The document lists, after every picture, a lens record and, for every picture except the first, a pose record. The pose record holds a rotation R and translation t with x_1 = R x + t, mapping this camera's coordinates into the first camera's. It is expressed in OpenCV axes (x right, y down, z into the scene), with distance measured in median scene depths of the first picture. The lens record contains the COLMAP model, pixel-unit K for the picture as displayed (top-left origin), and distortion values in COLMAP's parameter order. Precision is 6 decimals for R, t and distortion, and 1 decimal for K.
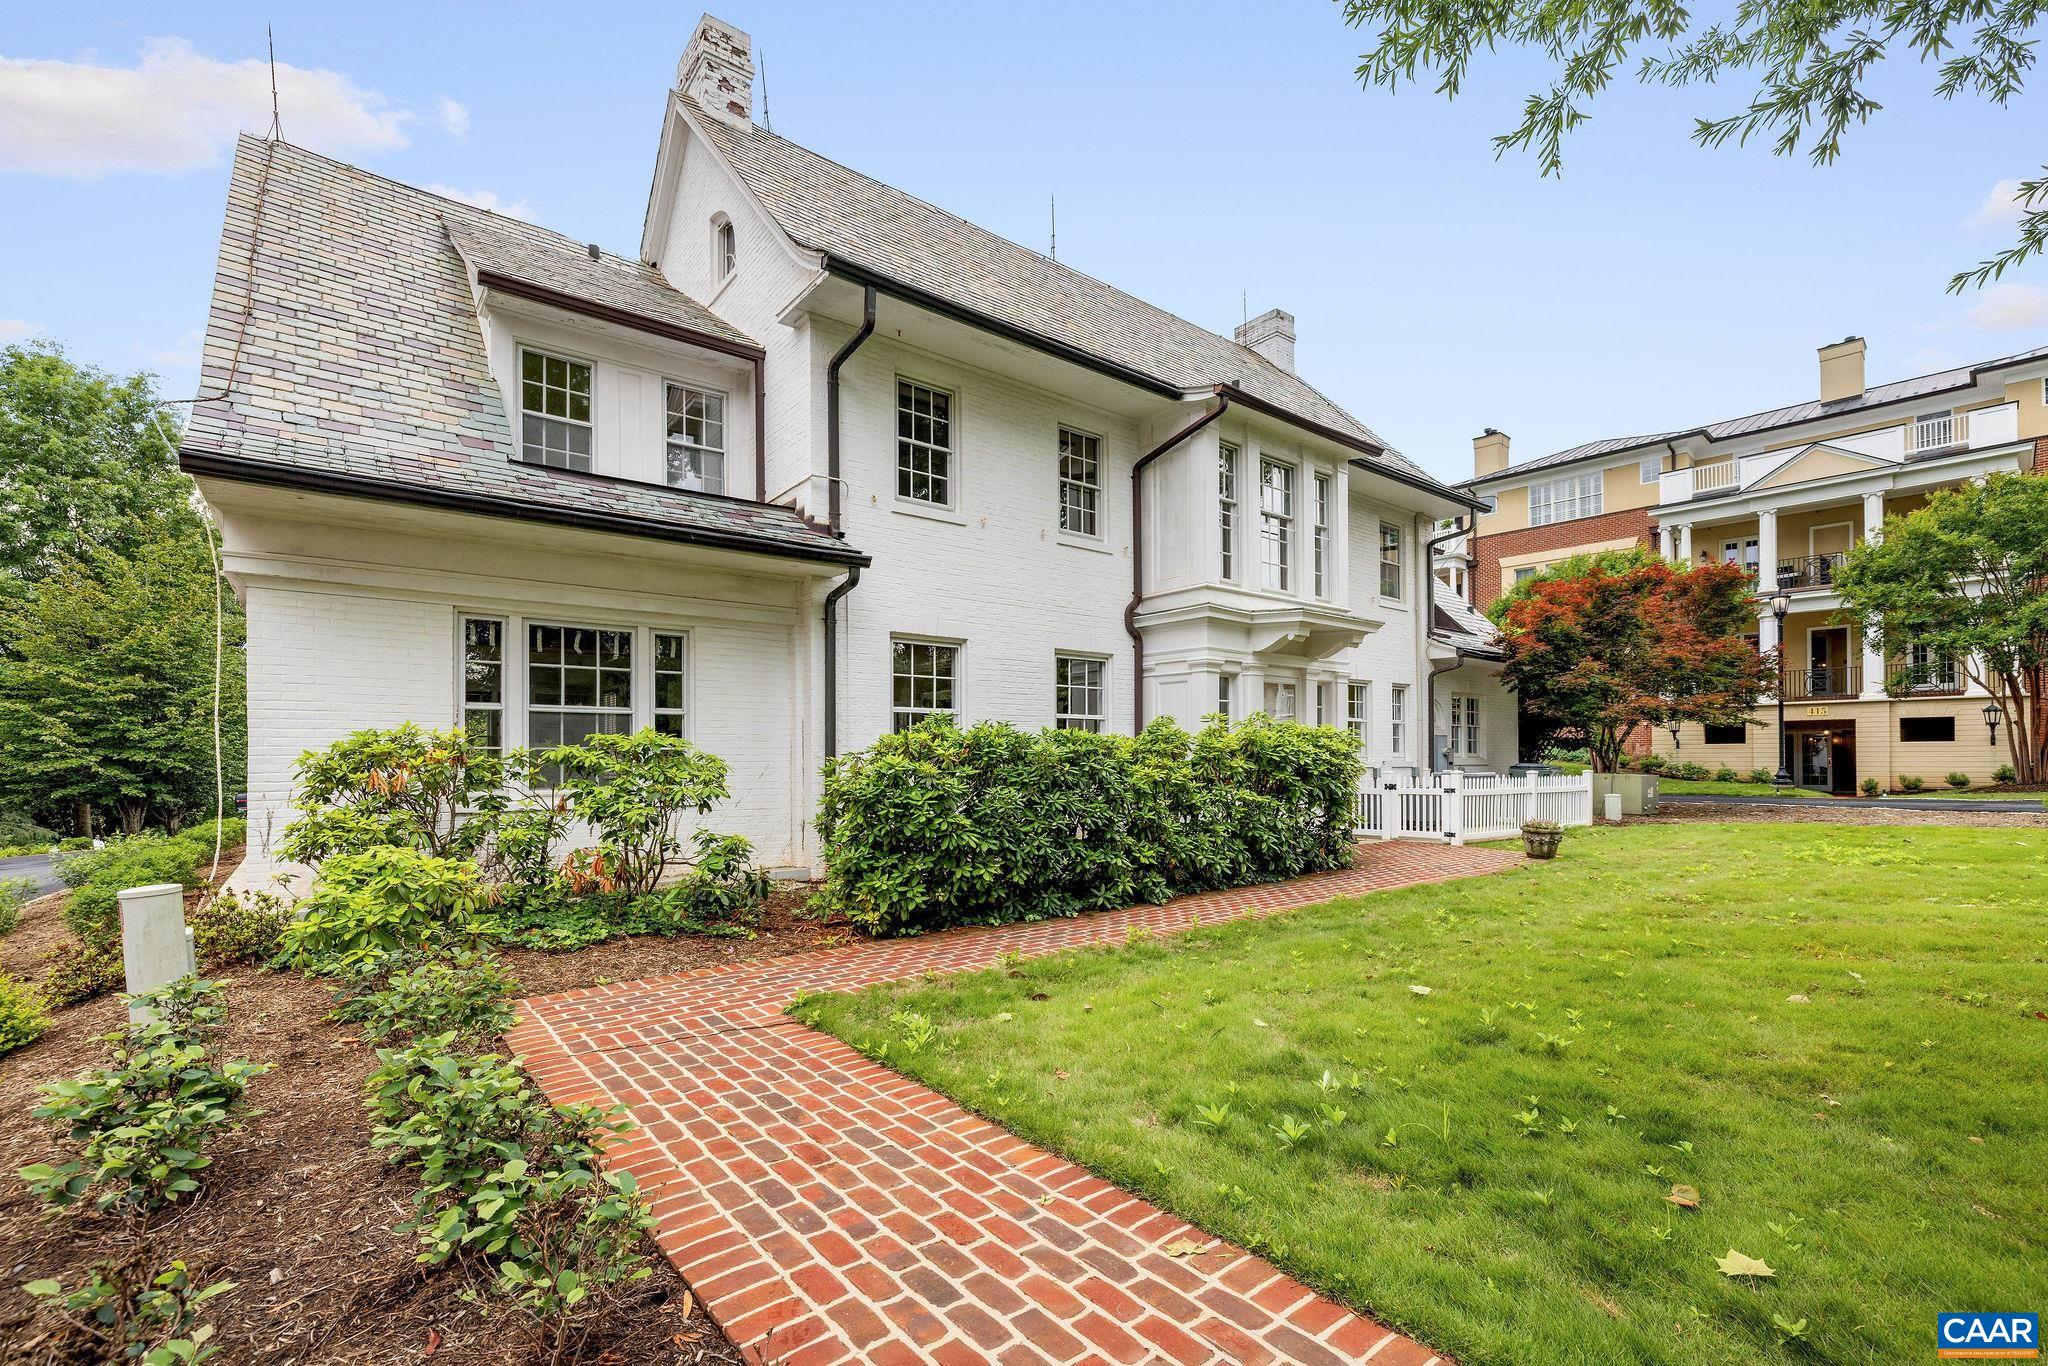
lens RADIAL K [[847.1, 0, 1020.6], [0, 847.1, 692.9], [0, 0, 1]] dist [0.001160, 0.000176]
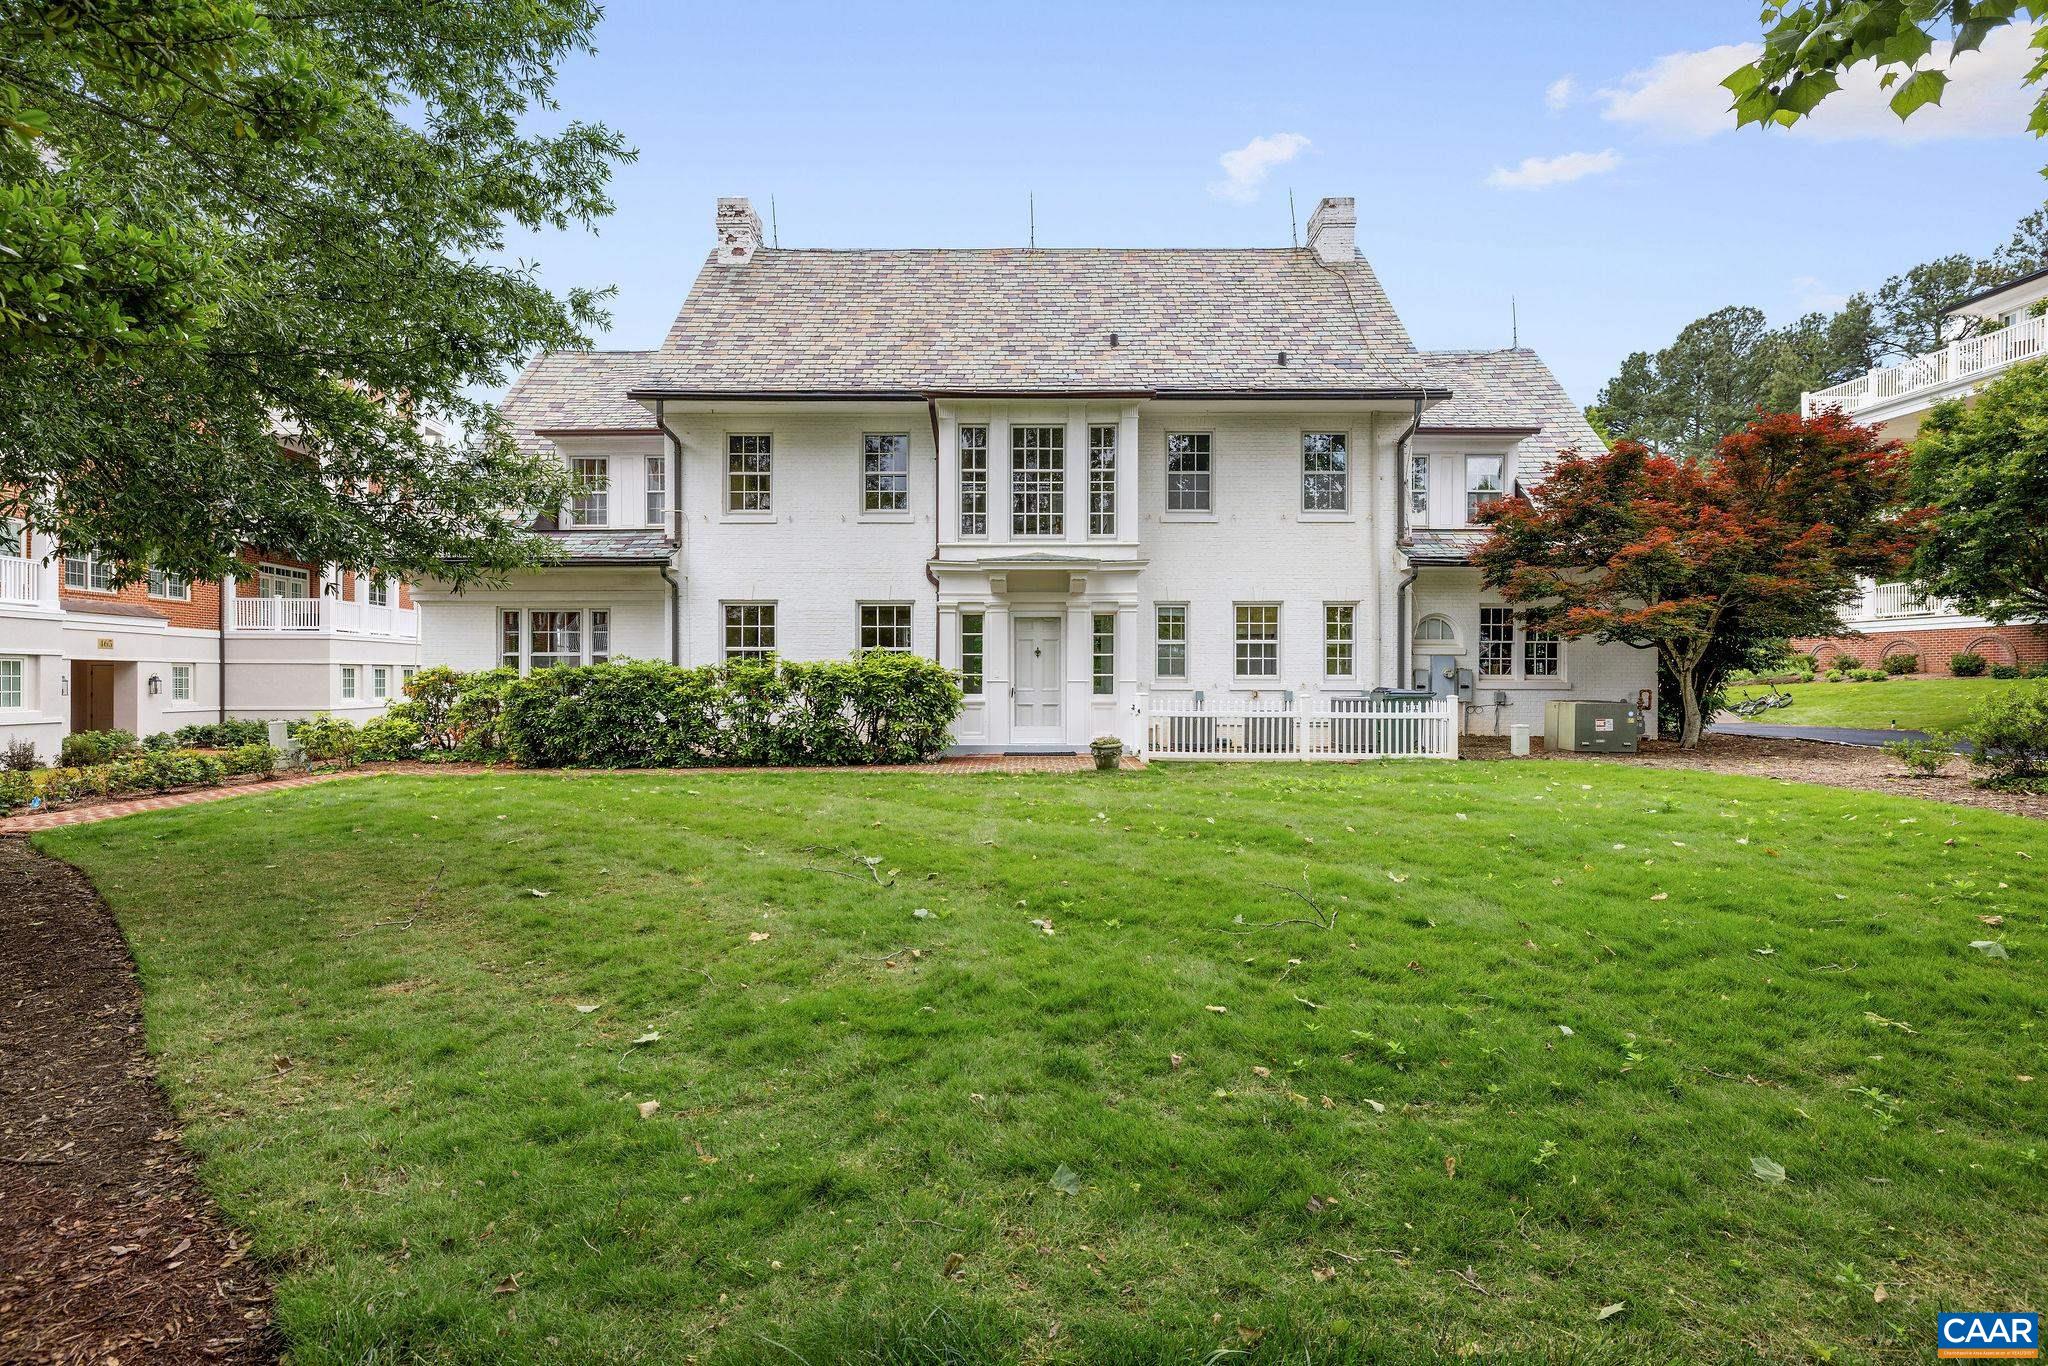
lens RADIAL K [[1001.4, 0, 1024.0], [0, 1001.4, 683.0], [0, 0, 1]] dist [0.001949, -0.000040]
pose [[0.780338, -0.015169, -0.625174, 1.381527], [0.034236, 0.999243, 0.018488, 0.064405], [0.624420, -0.035830, 0.780267, -0.105964]]
